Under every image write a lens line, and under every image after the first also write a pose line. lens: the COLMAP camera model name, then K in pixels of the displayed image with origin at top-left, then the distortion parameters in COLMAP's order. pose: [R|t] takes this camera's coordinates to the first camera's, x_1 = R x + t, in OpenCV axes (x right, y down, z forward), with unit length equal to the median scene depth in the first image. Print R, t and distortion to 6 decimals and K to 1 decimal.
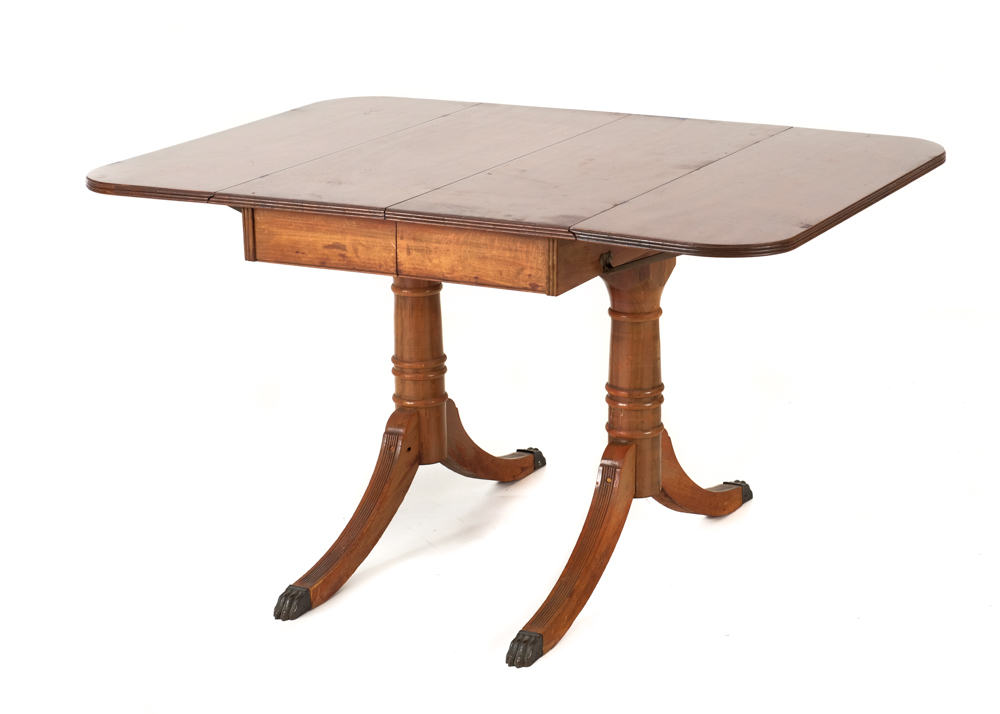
lens RADIAL K [[2489.7, 0, 495.1], [0, 2489.7, 357.5], [0, 0, 1]] dist [0.104585, 0.000000]
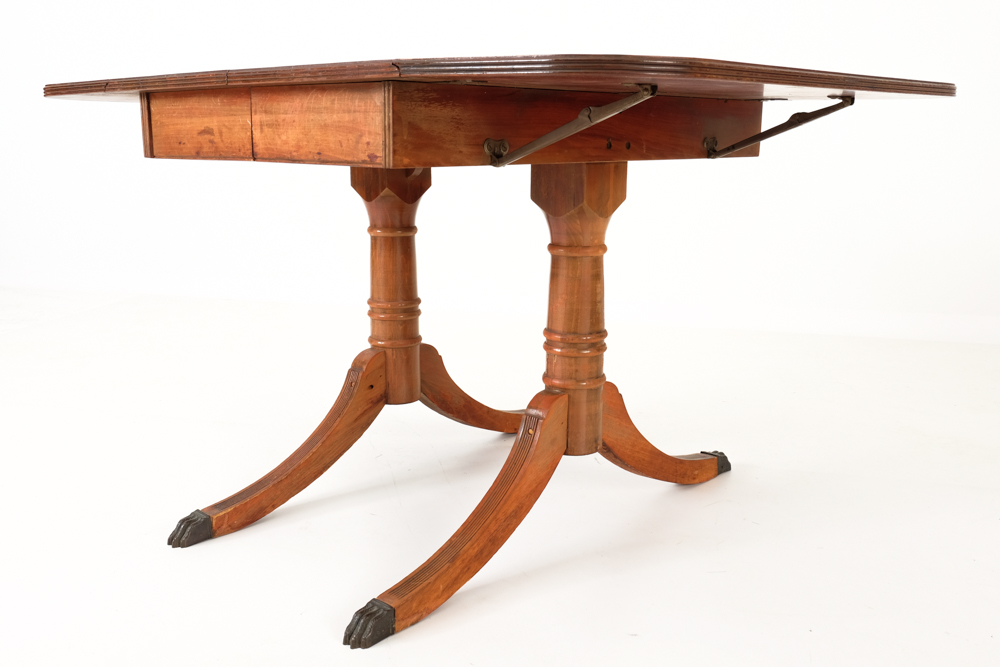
lens RADIAL K [[957.4, 0, 507.7], [0, 957.4, 326.0], [0, 0, 1]] dist [0.004279, 0.000000]
pose [[0.967841, 0.064770, -0.243083, 0.121630], [-0.083509, 0.994213, -0.067584, 0.036469], [0.237299, 0.085711, 0.967648, 0.679374]]
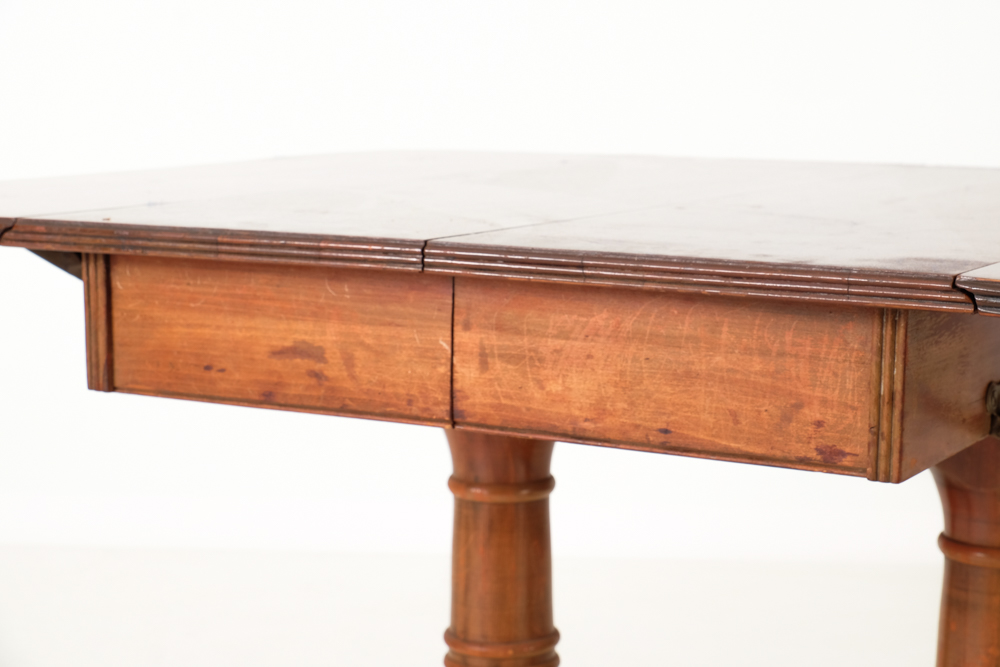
lens RADIAL K [[2047.2, 0, 502.1], [0, 2047.2, 331.7], [0, 0, 1]] dist [-0.054263, 0.000000]
pose [[0.999159, 0.024816, -0.032650, -0.020796], [-0.029017, 0.990386, -0.135255, -0.004642], [0.028980, 0.136089, 0.990273, 0.656709]]
